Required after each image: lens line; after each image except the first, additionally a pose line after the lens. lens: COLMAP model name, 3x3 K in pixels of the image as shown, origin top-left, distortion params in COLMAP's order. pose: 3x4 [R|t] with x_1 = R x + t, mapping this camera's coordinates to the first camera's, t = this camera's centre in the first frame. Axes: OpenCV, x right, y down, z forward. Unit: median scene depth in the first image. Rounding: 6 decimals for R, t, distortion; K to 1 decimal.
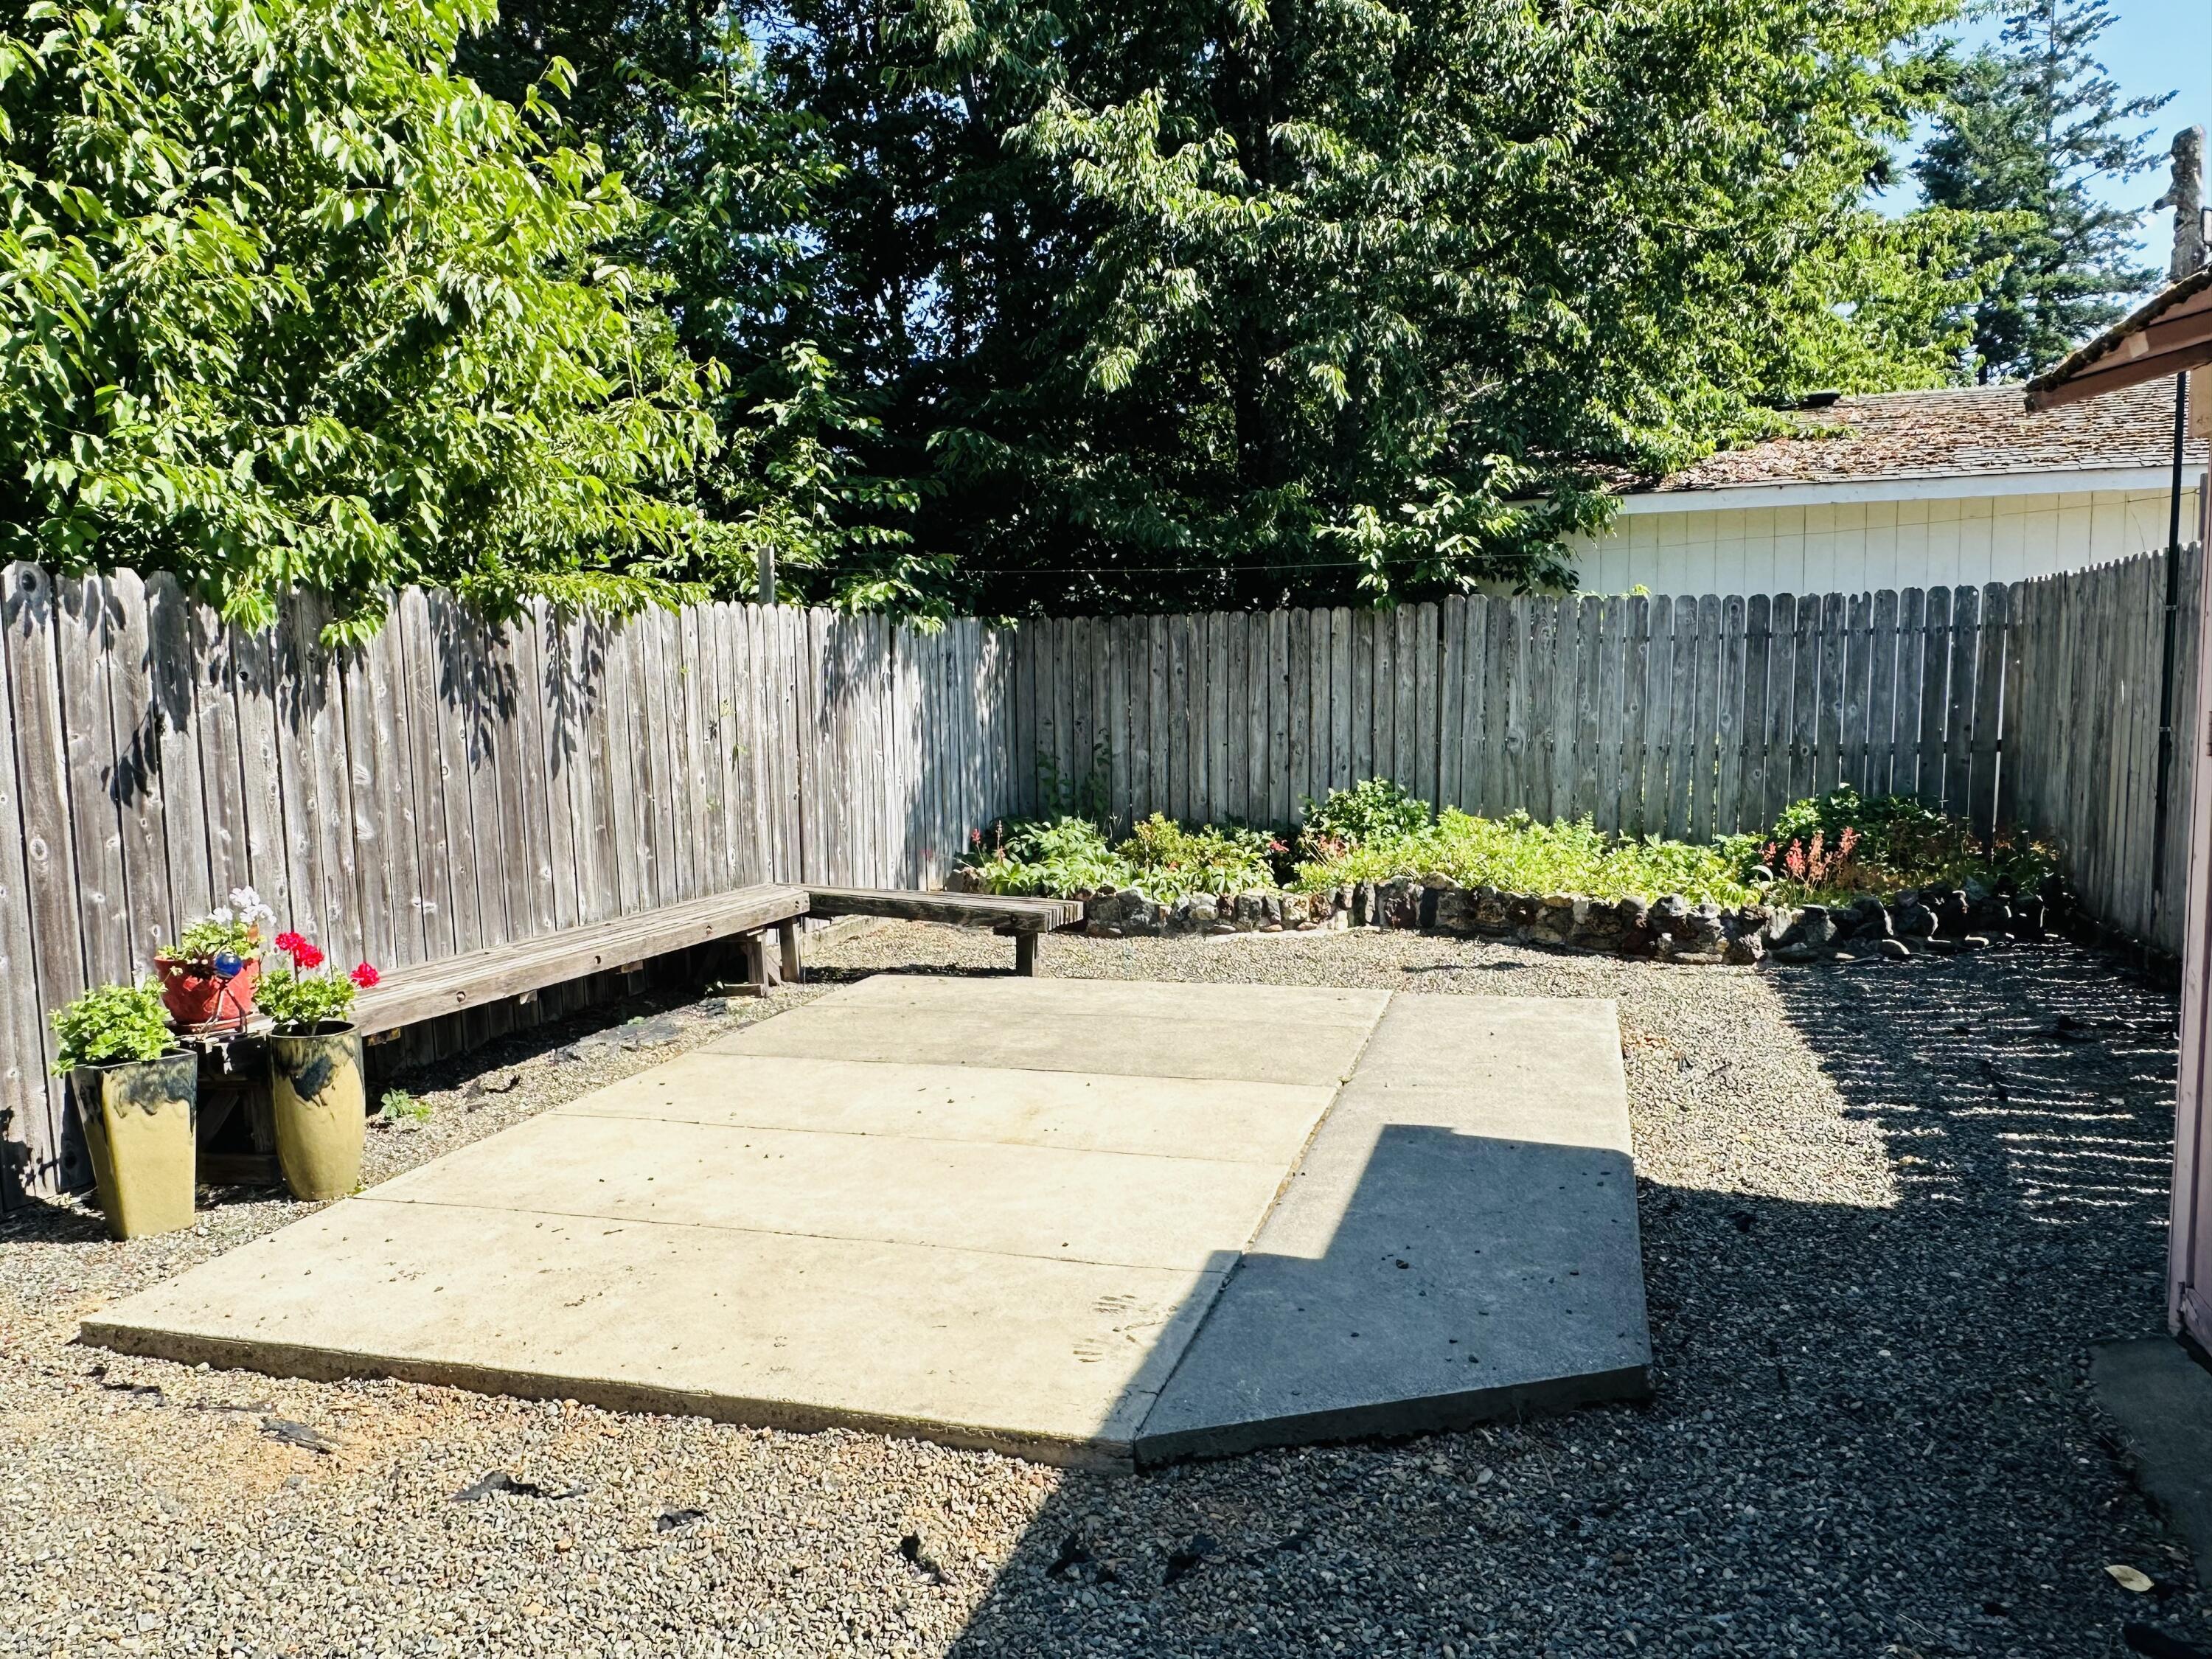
lens RADIAL K [[1539.1, 0, 1111.7], [0, 1539.1, 837.9], [0, 0, 1]] dist [0.020968, -0.038707]
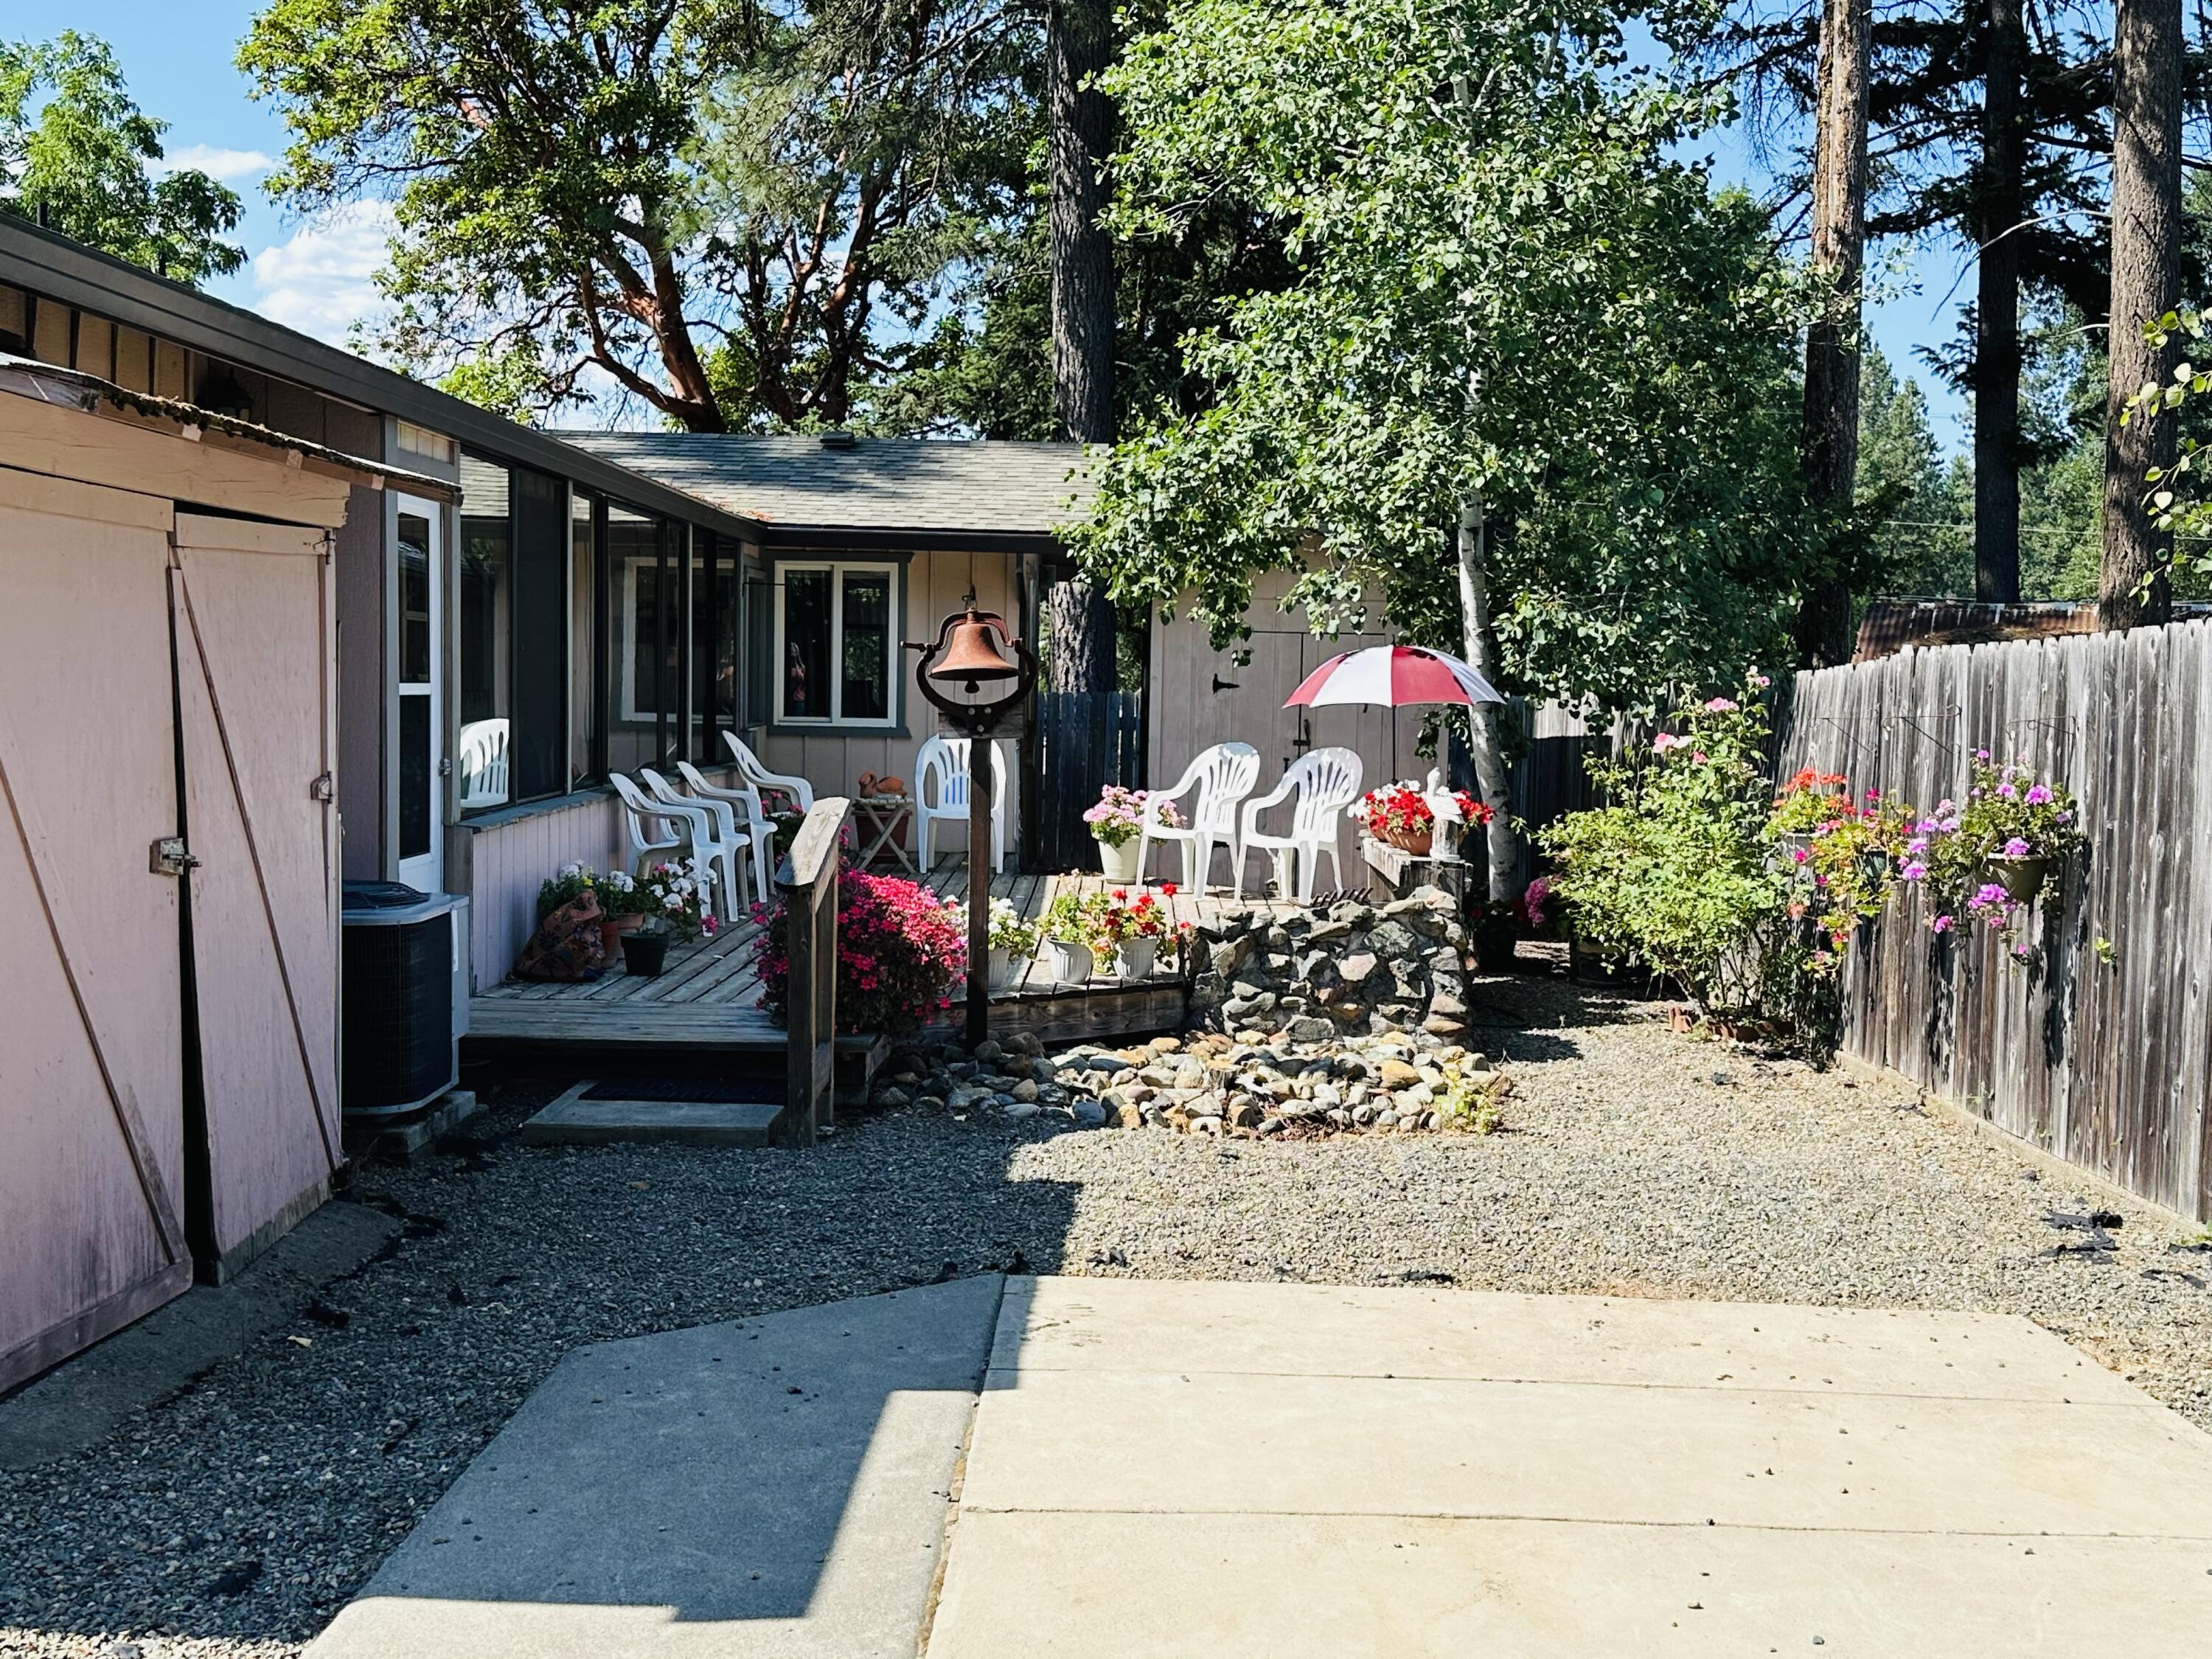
lens RADIAL K [[2426.8, 0, 1115.2], [0, 2426.8, 828.9], [0, 0, 1]] dist [0.026633, 0.000000]
pose [[-0.959679, 0.008597, -0.280967, 0.384147], [-0.036525, 0.987244, 0.154967, -0.245335], [0.278715, 0.158981, -0.947124, 2.217524]]
